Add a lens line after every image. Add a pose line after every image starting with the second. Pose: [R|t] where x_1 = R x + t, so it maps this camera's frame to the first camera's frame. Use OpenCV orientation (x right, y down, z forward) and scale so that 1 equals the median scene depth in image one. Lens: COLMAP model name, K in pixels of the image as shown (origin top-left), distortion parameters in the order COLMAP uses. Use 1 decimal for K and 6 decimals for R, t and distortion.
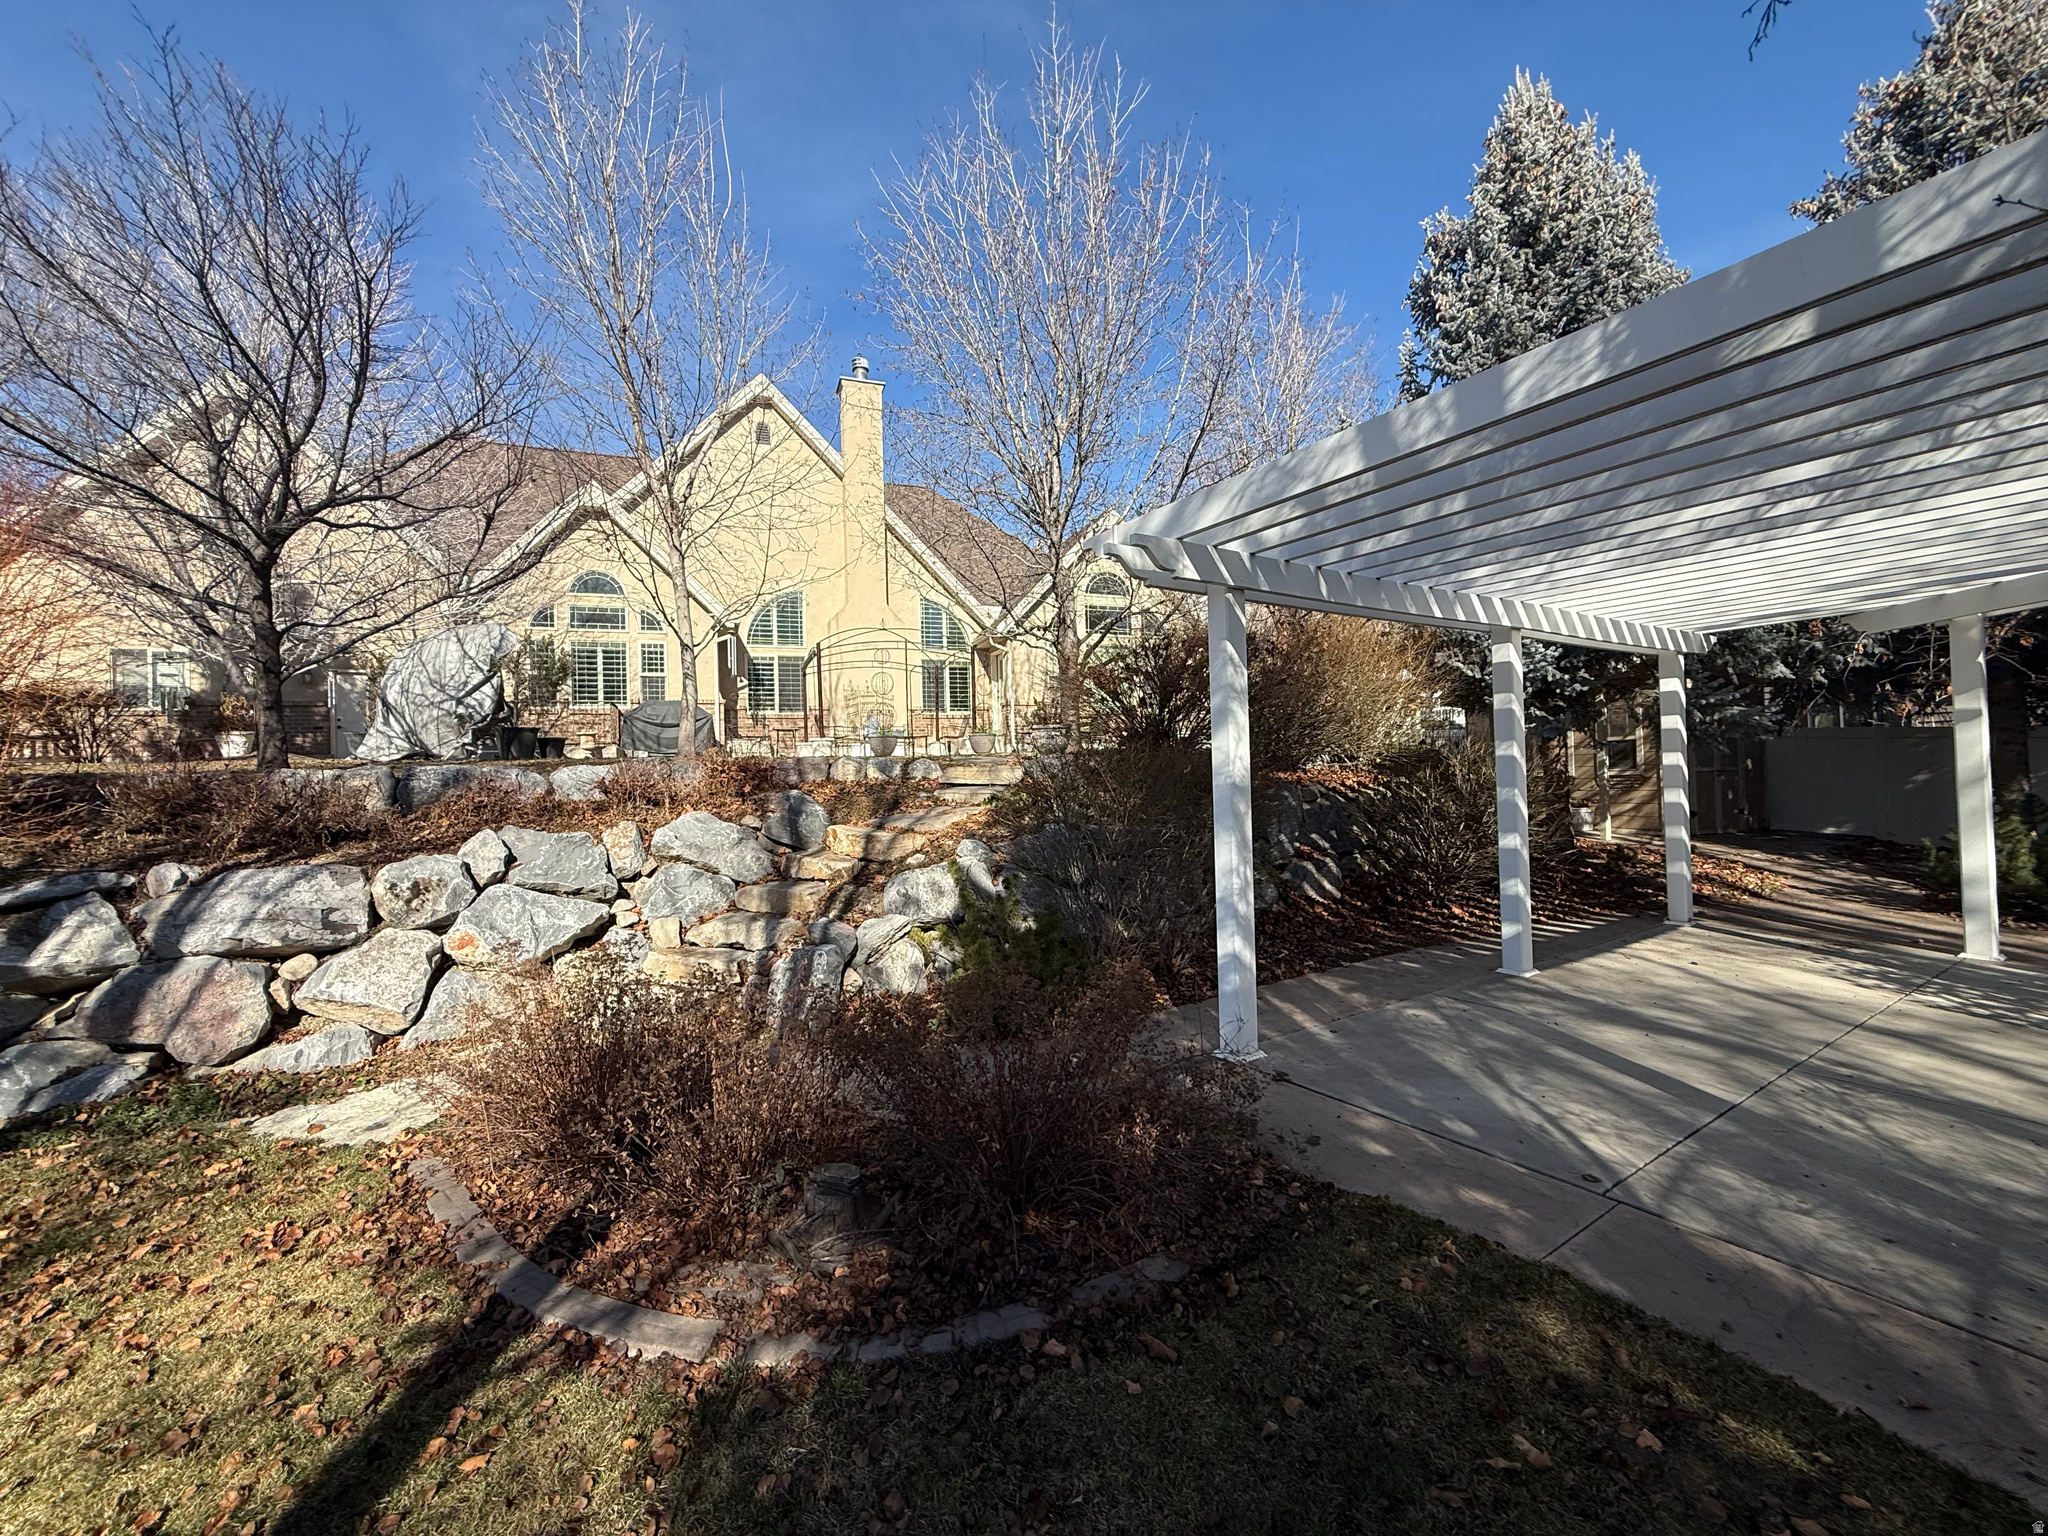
lens RADIAL K [[813.9, 0, 1020.6], [0, 813.9, 768.3], [0, 0, 1]] dist [-0.001144, 0.000422]
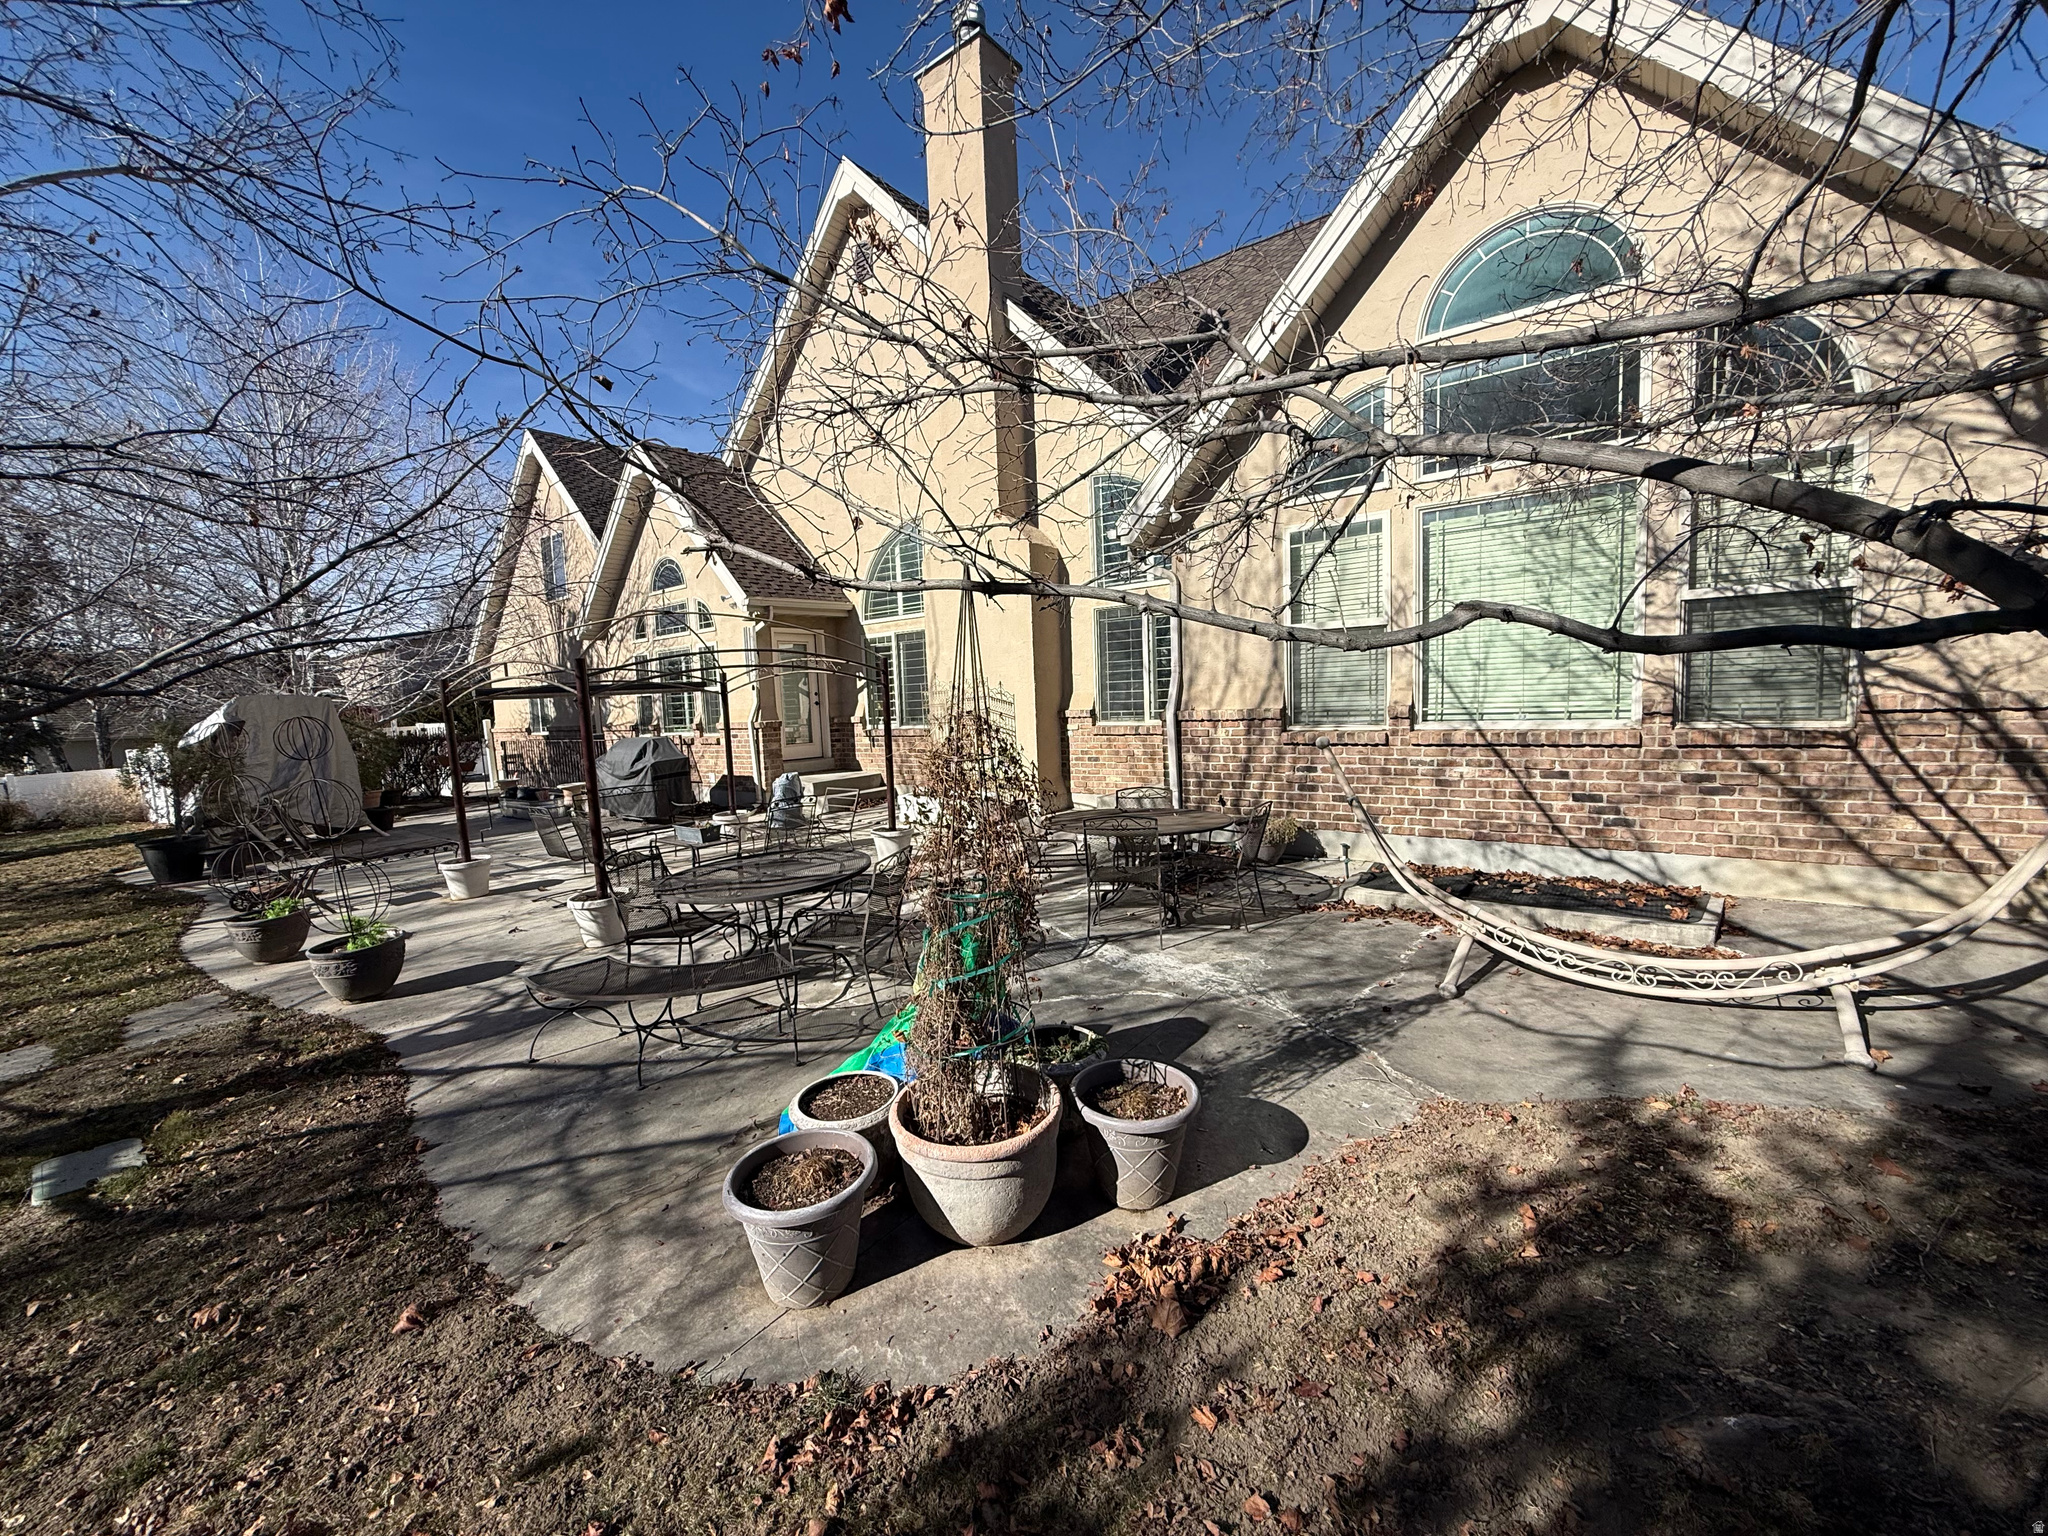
lens RADIAL K [[813.9, 0, 1021.5], [0, 813.9, 764.4], [0, 0, 1]] dist [-0.001144, 0.000422]
pose [[0.535121, 0.072783, -0.841634, 0.580583], [0.040720, 0.992901, 0.111755, -0.214336], [0.843793, -0.094074, 0.528359, 1.526425]]
